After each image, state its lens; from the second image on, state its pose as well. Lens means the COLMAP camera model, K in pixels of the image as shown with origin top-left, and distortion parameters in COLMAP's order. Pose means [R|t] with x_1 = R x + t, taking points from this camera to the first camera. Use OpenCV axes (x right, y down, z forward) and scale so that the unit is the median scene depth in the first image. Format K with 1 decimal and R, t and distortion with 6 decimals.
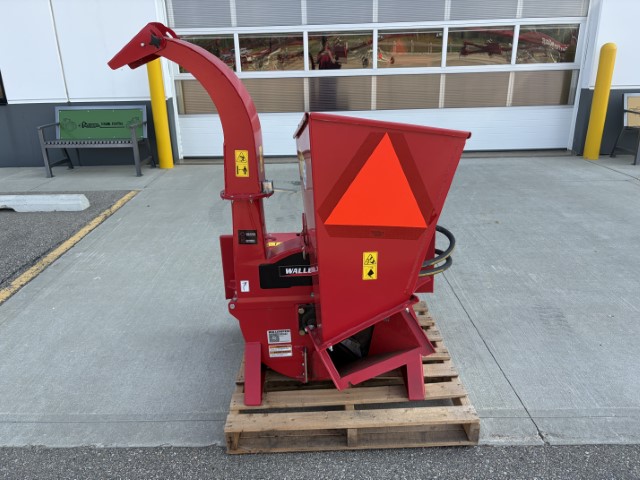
lens RADIAL K [[492.7, 0, 321.3], [0, 492.7, 231.2], [0, 0, 1]] dist [0.002937, -0.003588]
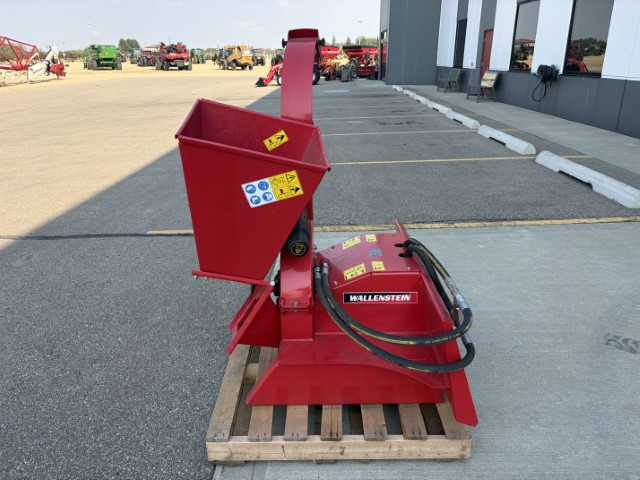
lens RADIAL K [[483.3, 0, 316.7], [0, 483.3, 241.8], [0, 0, 1]] dist [0.049218, -0.056872]
pose [[-0.019136, 0.373379, -0.927481, 0.503673], [-0.306245, 0.880875, 0.360935, -0.174926], [0.951760, 0.290943, 0.097490, 0.480286]]
